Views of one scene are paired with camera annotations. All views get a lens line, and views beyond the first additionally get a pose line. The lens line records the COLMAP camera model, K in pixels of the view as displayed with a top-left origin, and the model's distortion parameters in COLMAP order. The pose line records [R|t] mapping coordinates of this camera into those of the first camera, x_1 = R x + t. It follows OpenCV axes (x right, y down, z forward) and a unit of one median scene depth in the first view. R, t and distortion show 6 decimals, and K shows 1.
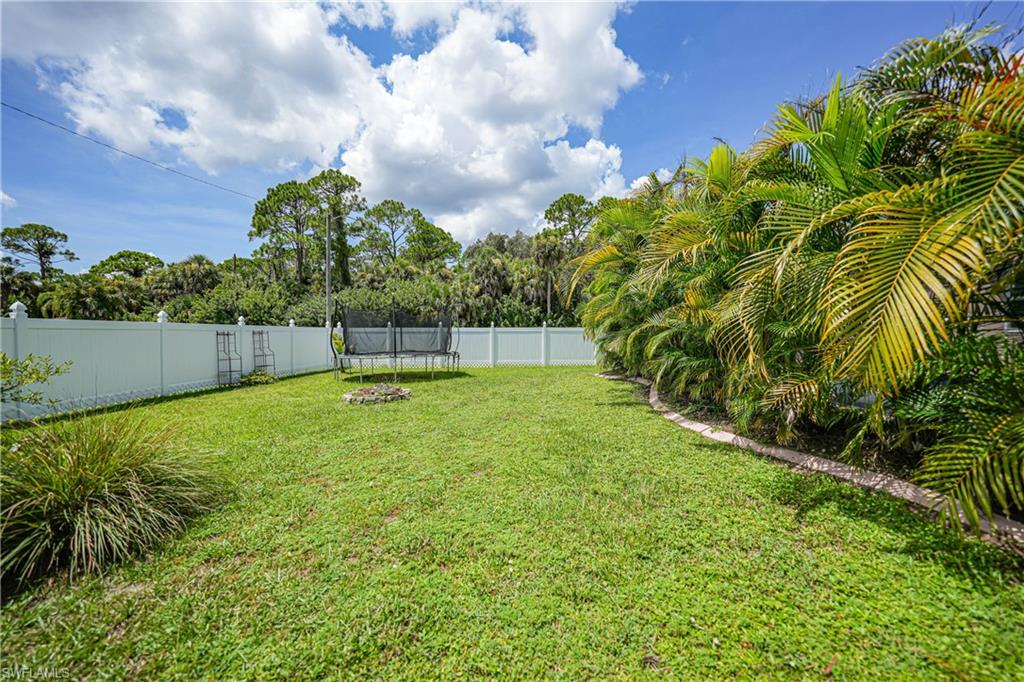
lens RADIAL K [[359.4, 0, 497.8], [0, 359.4, 332.0], [0, 0, 1]] dist [-0.025802, 0.007212]
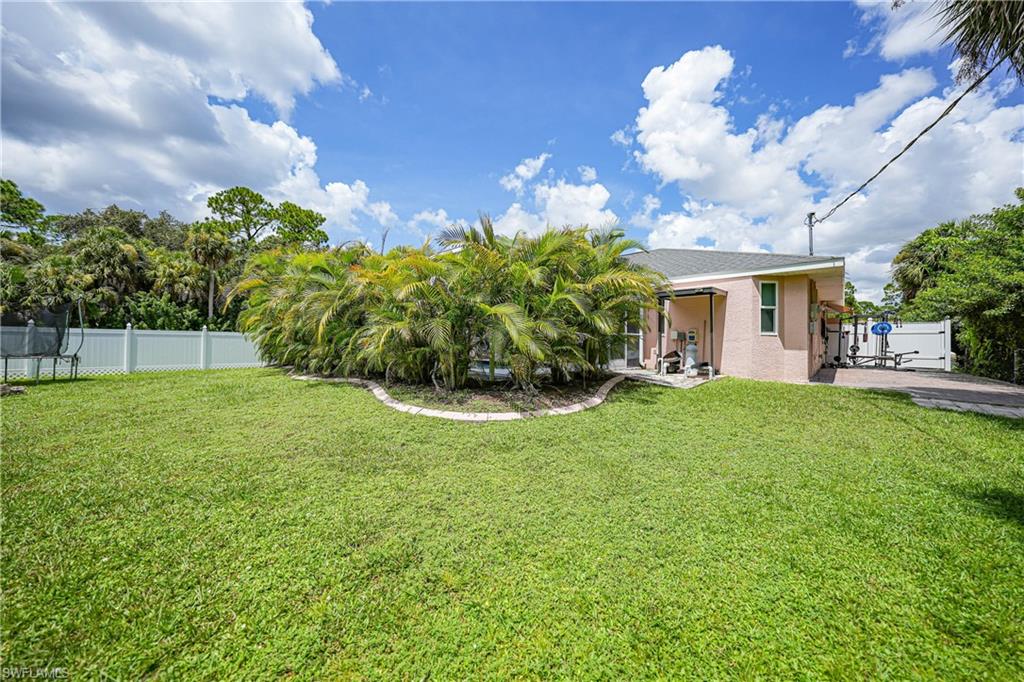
lens RADIAL K [[358.2, 0, 514.2], [0, 358.2, 337.0], [0, 0, 1]] dist [-0.003921, 0.000178]
pose [[0.662792, 0.019014, 0.748563, -0.022340], [-0.009360, 0.999810, -0.017108, 0.006104], [-0.748745, 0.004333, 0.662843, -0.158840]]
